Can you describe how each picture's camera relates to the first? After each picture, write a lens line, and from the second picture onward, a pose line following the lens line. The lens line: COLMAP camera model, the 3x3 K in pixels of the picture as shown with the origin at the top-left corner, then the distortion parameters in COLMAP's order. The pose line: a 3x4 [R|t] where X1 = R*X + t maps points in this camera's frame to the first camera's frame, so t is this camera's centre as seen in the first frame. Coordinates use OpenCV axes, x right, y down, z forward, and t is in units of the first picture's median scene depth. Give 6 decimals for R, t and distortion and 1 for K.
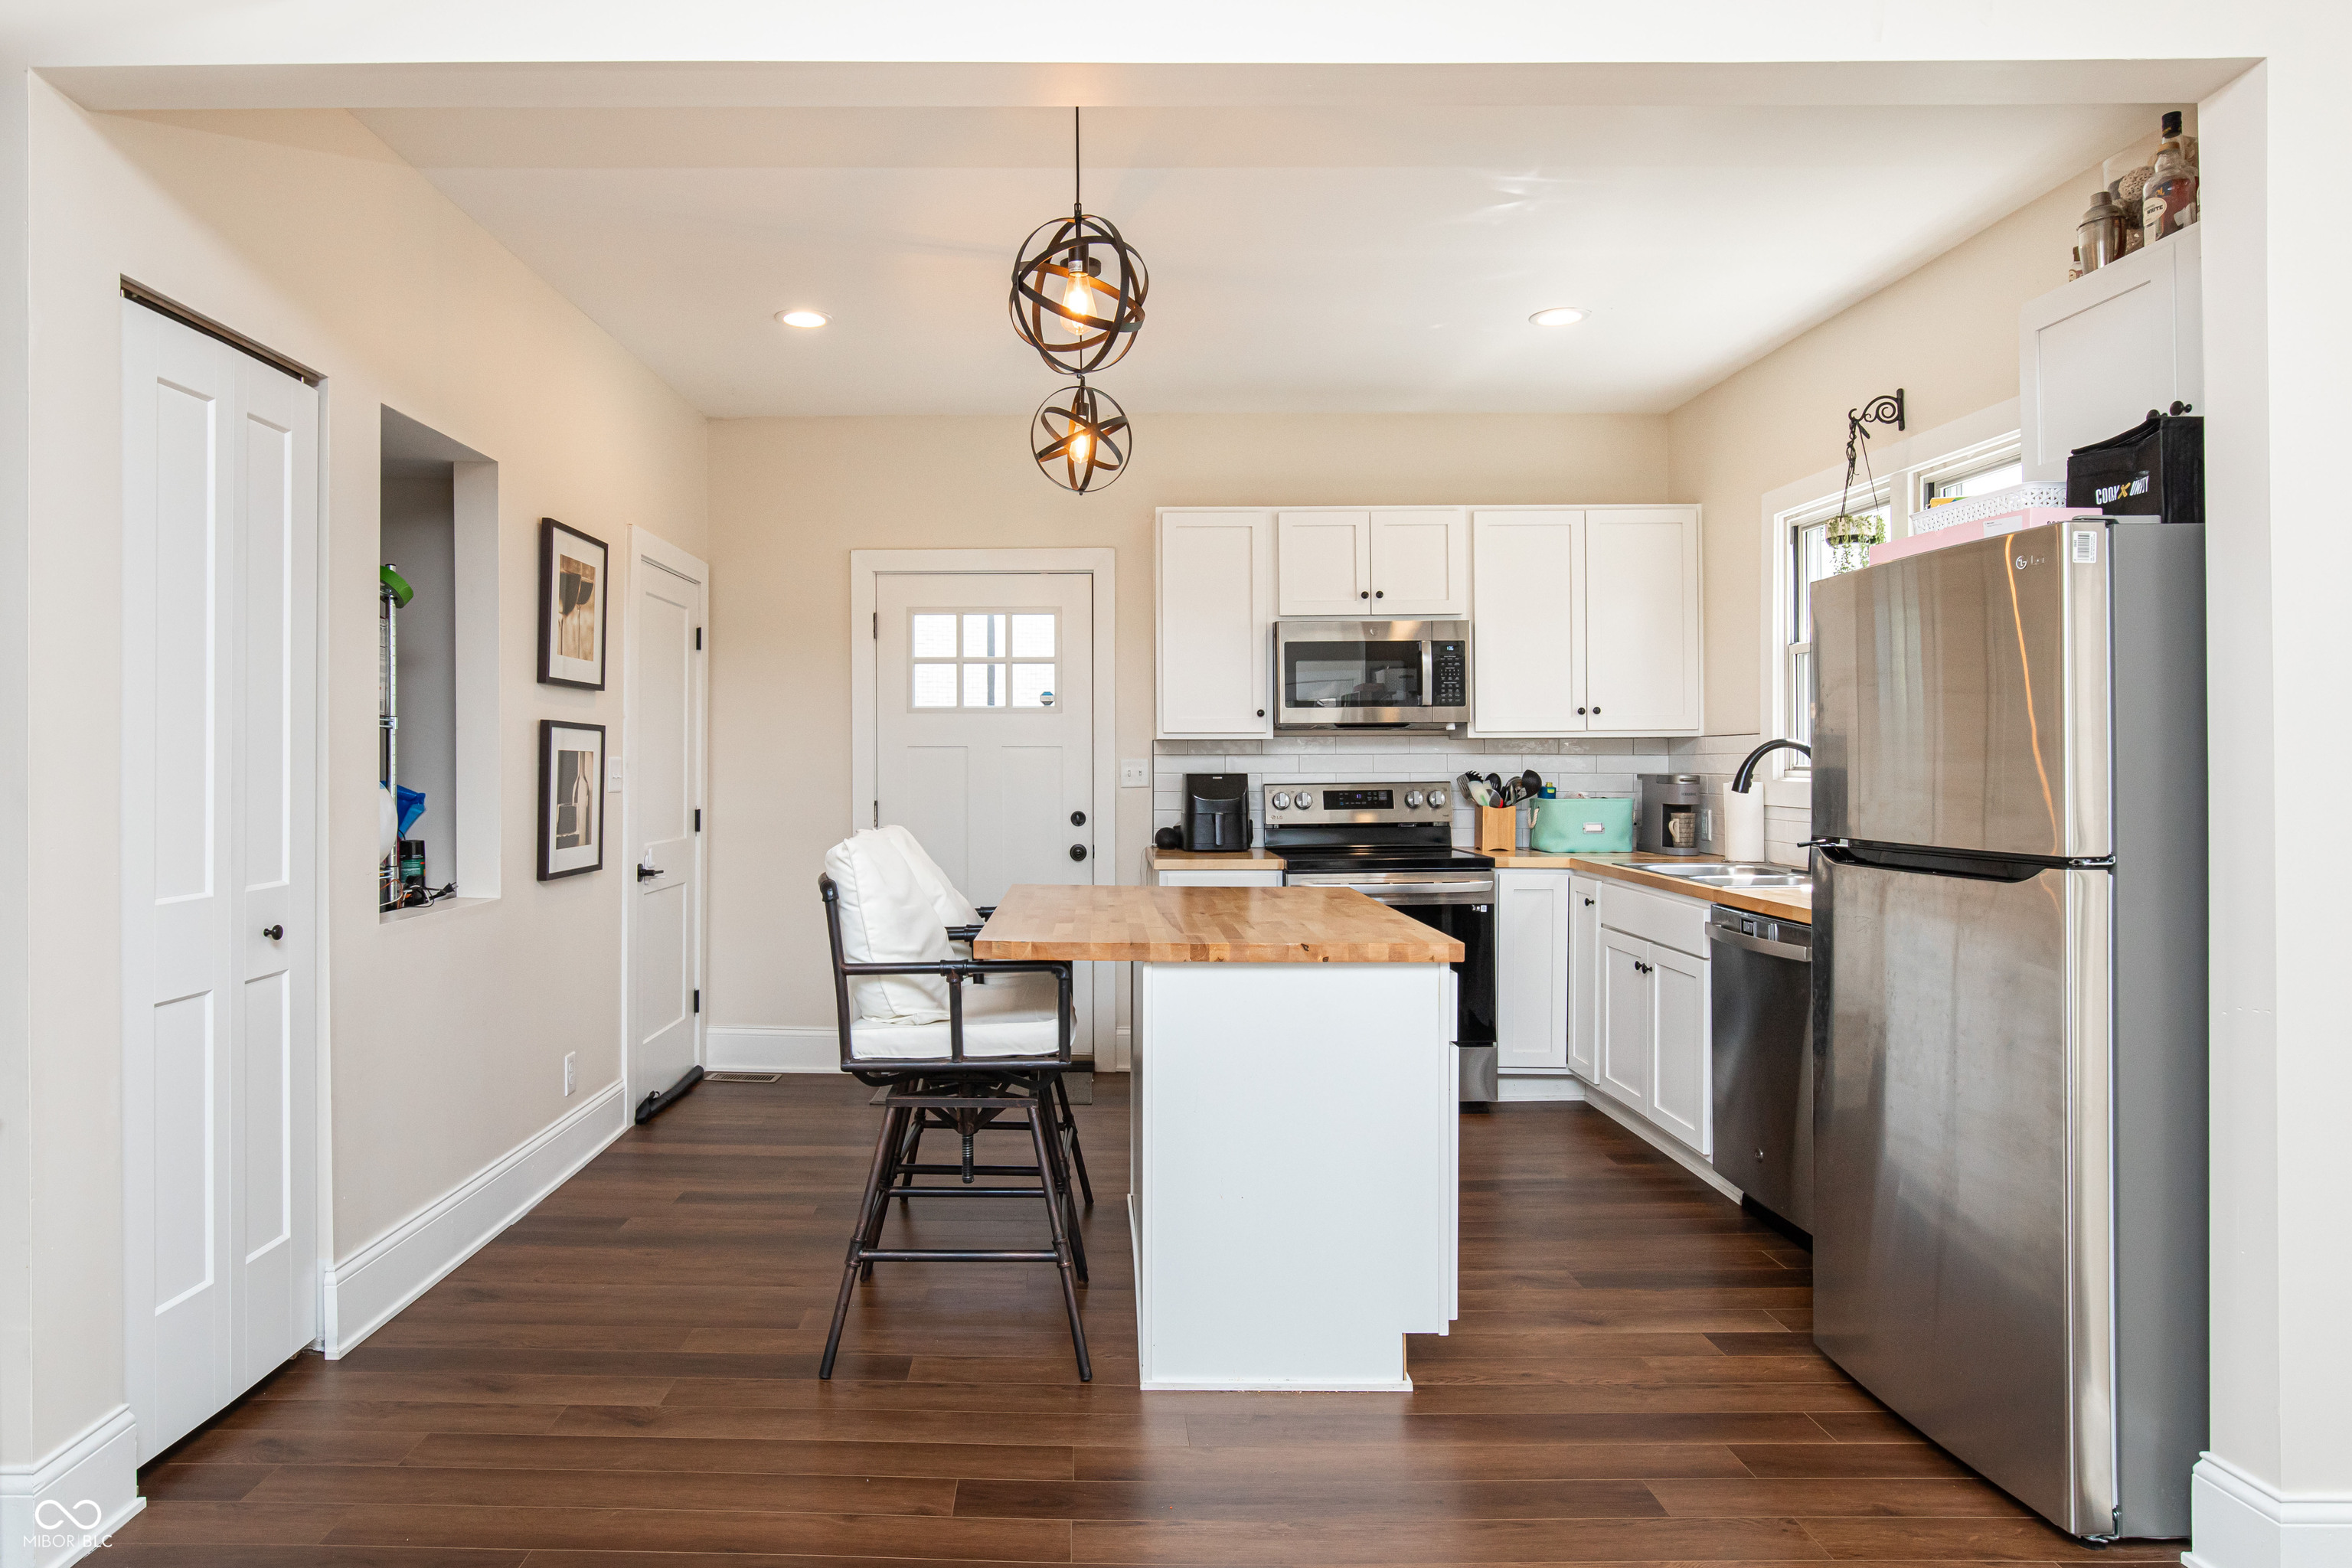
lens RADIAL K [[1377.8, 0, 1114.4], [0, 1377.8, 731.9], [0, 0, 1]] dist [-0.001744, 0.008018]
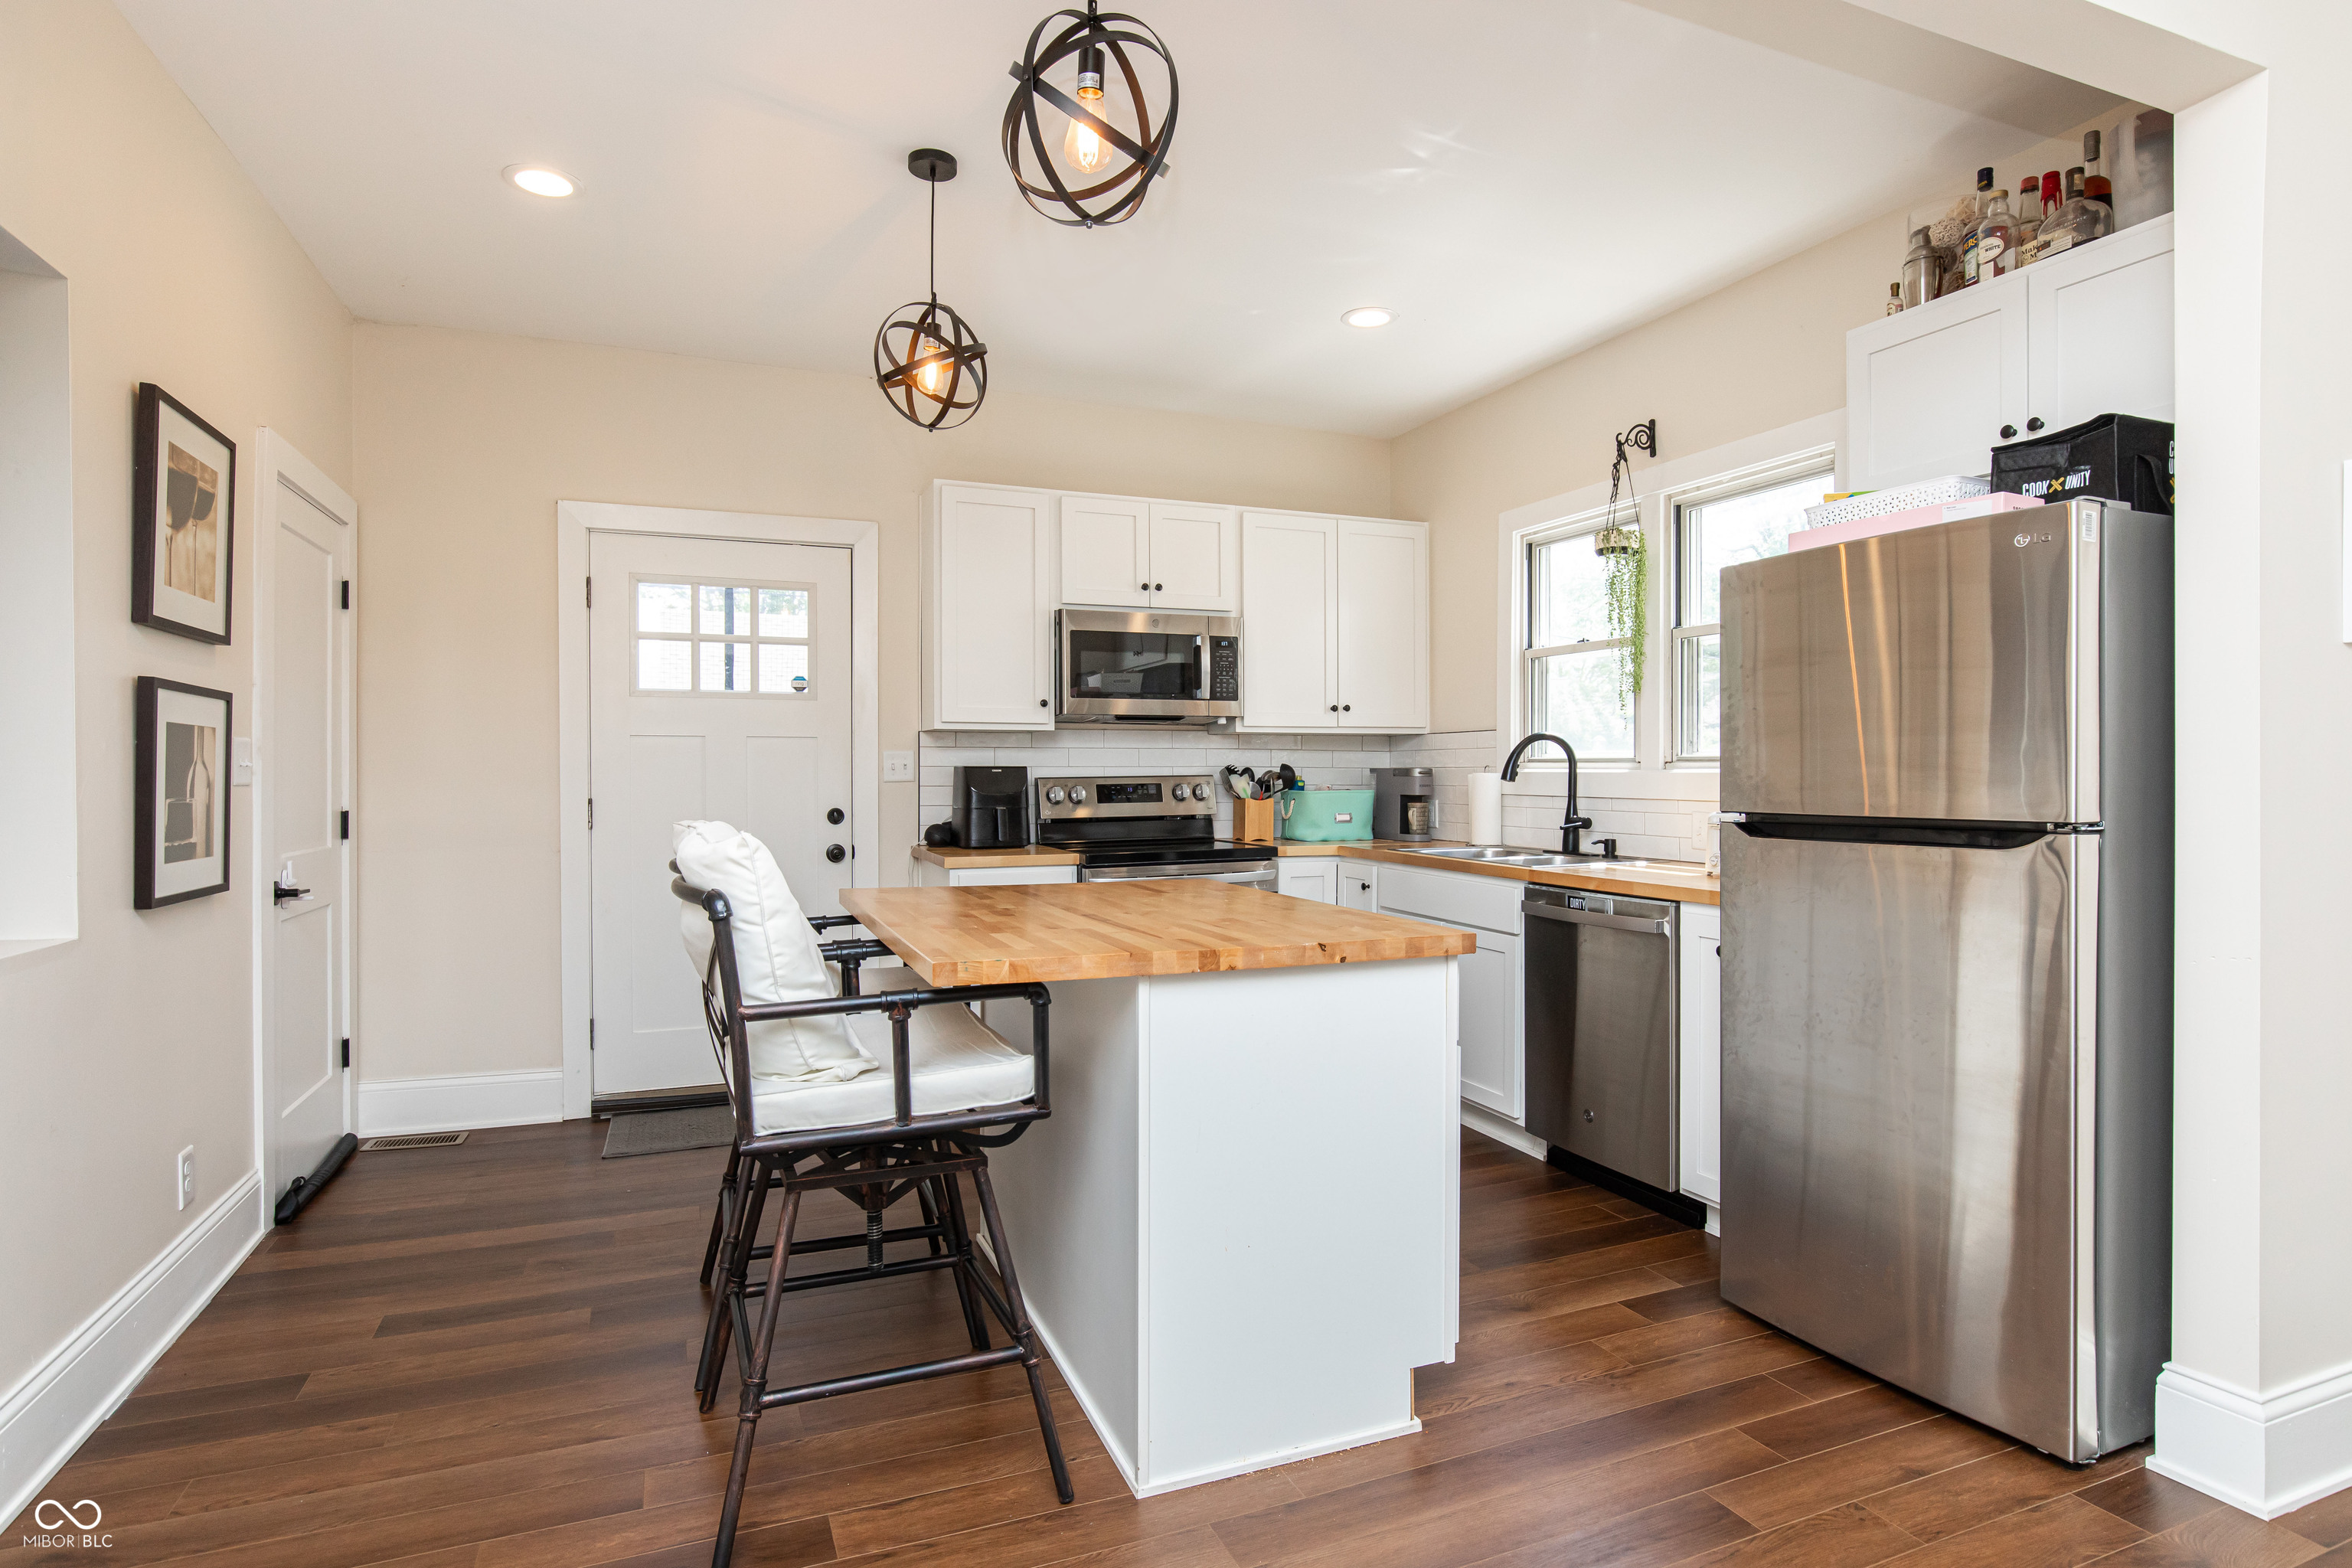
lens RADIAL K [[1200.8, 0, 1183.7], [0, 1200.8, 771.7], [0, 0, 1]] dist [-0.004729, 0.002557]
pose [[0.923840, -0.000244, 0.382778, -0.157868], [-0.007231, 0.999810, 0.018090, 0.023285], [-0.382710, -0.019480, 0.923663, 0.236740]]
